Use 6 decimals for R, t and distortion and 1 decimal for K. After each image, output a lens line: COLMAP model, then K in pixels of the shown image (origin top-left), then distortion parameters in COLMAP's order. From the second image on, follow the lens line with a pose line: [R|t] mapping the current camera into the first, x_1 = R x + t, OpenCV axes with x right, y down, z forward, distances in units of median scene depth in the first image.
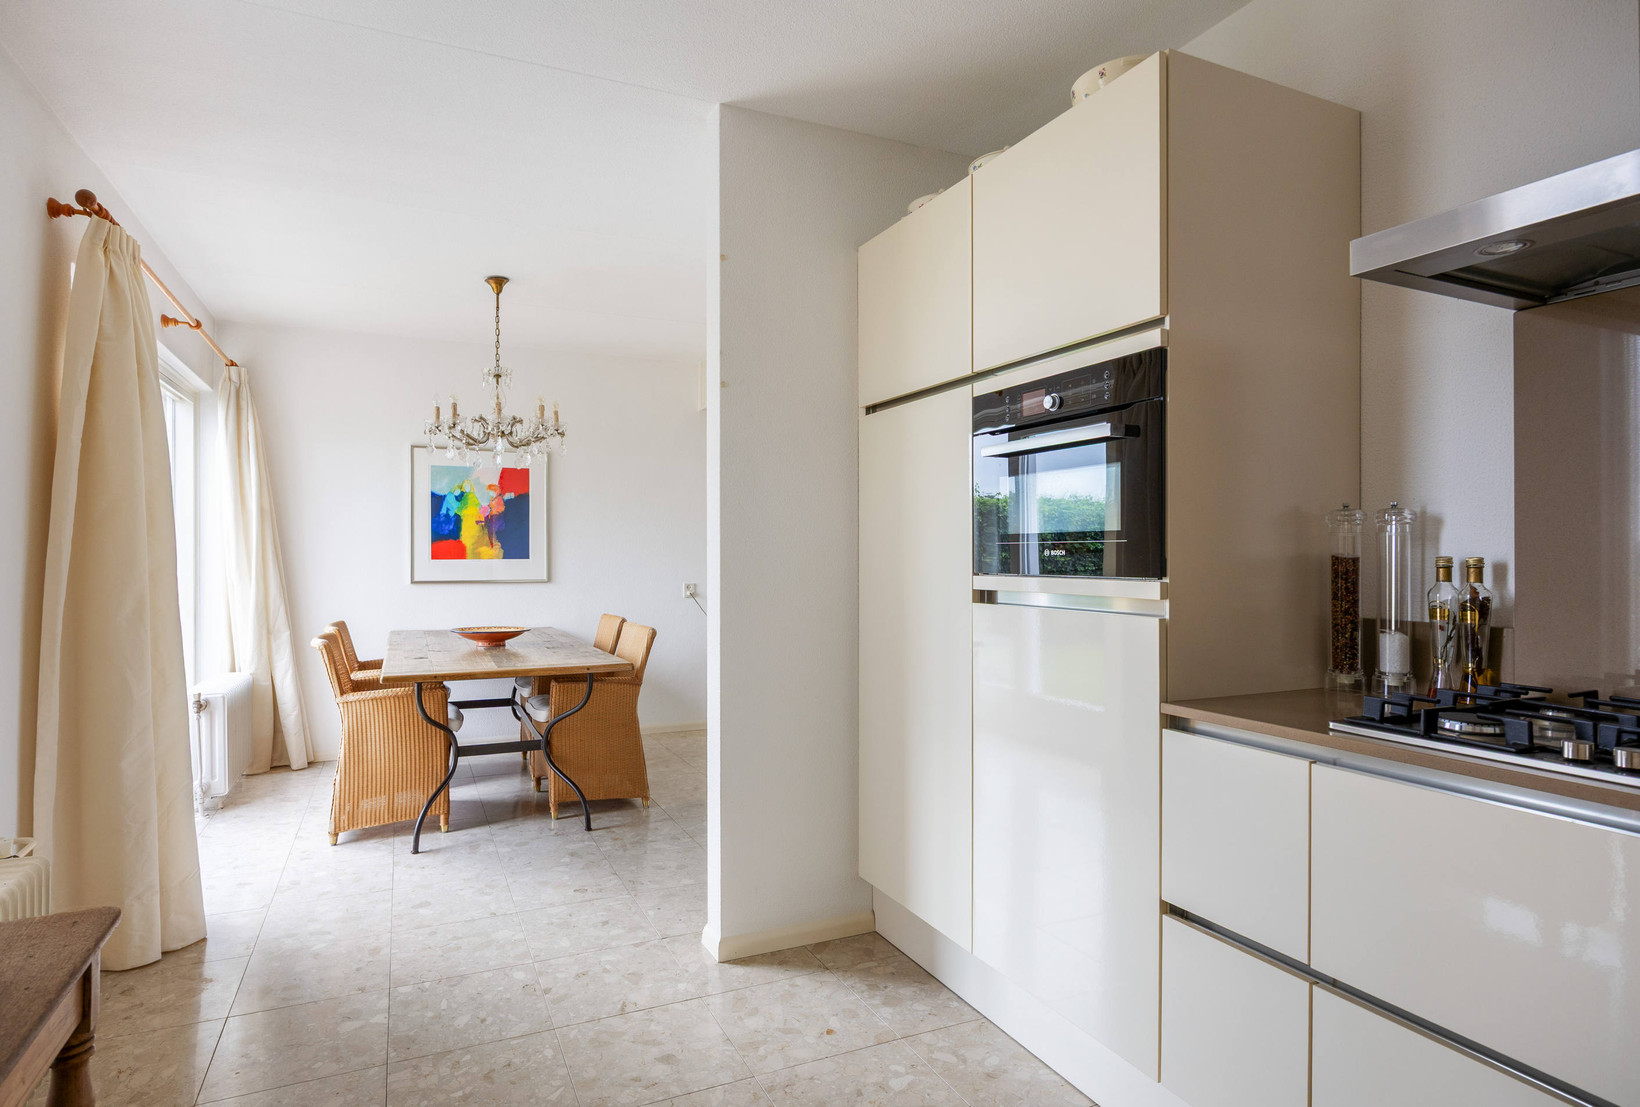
lens RADIAL K [[885.9, 0, 816.3], [0, 885.9, 552.8], [0, 0, 1]] dist [-0.014545, 0.000455]
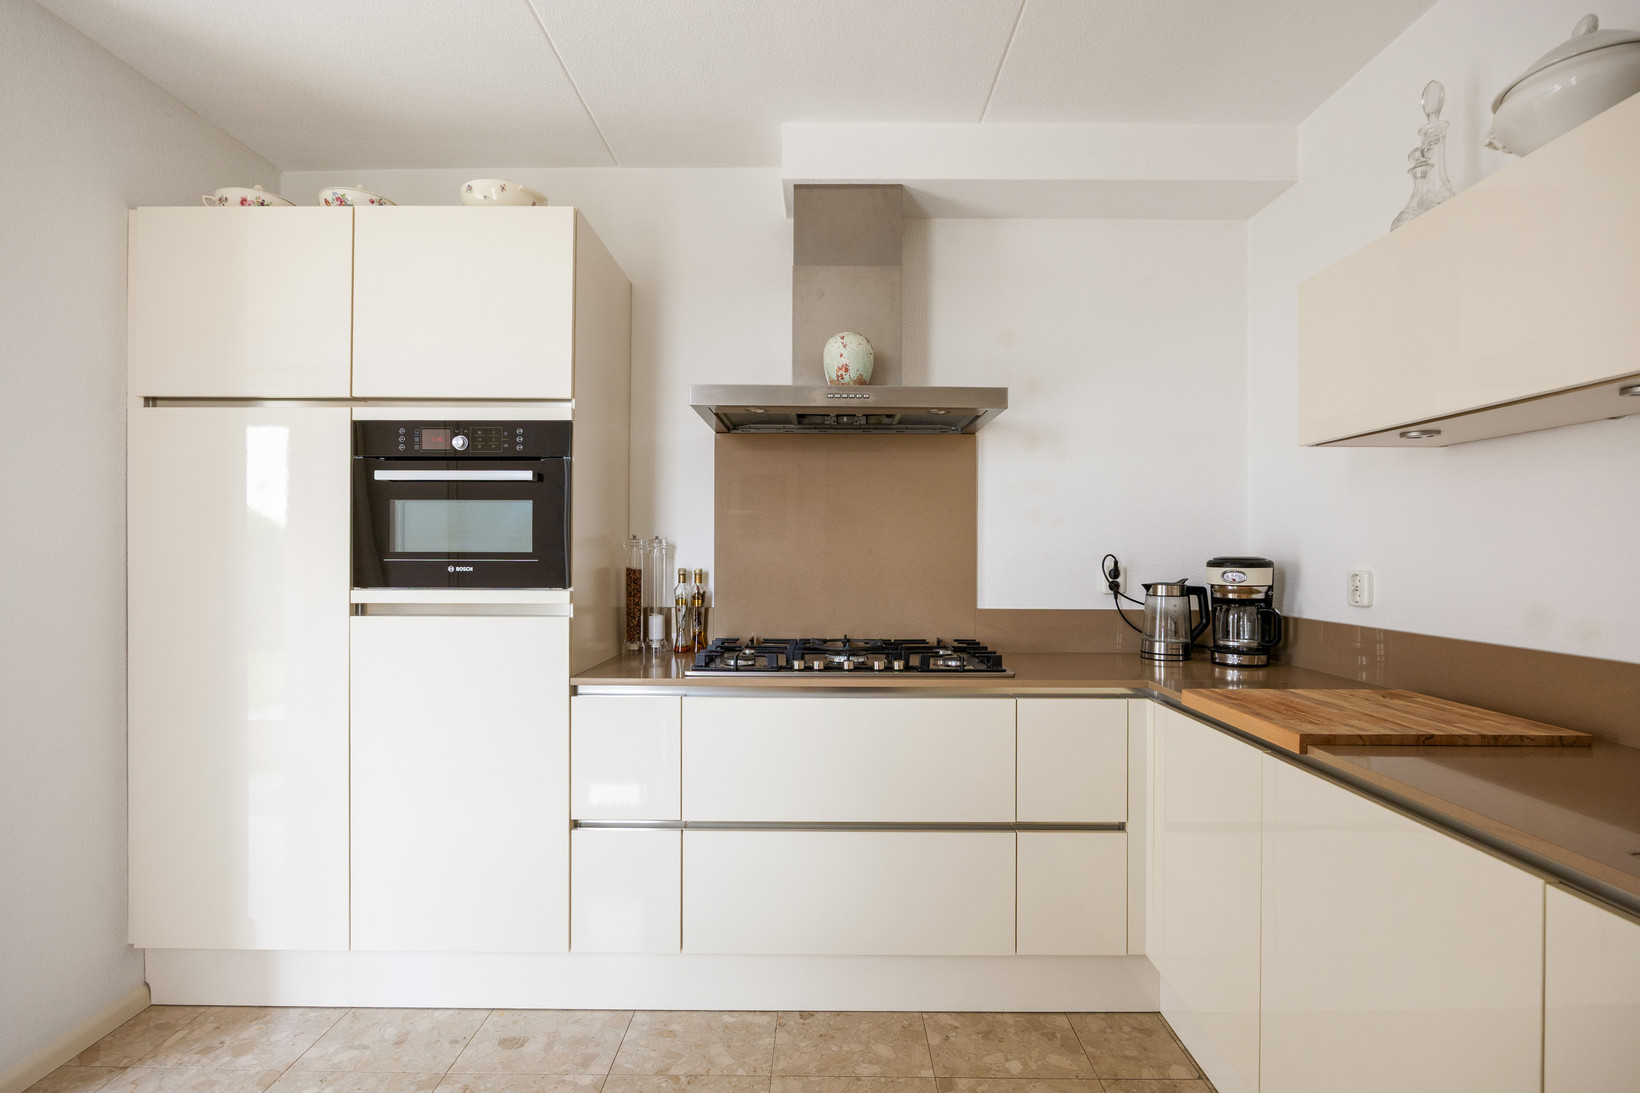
lens RADIAL K [[765.3, 0, 819.8], [0, 765.3, 552.2], [0, 0, 1]] dist [0.004322, 0.000511]
pose [[0.411034, 0.002457, 0.911617, -0.504042], [-0.006765, 0.999977, 0.000355, -0.027934], [-0.911595, -0.006313, 0.411041, 0.137963]]
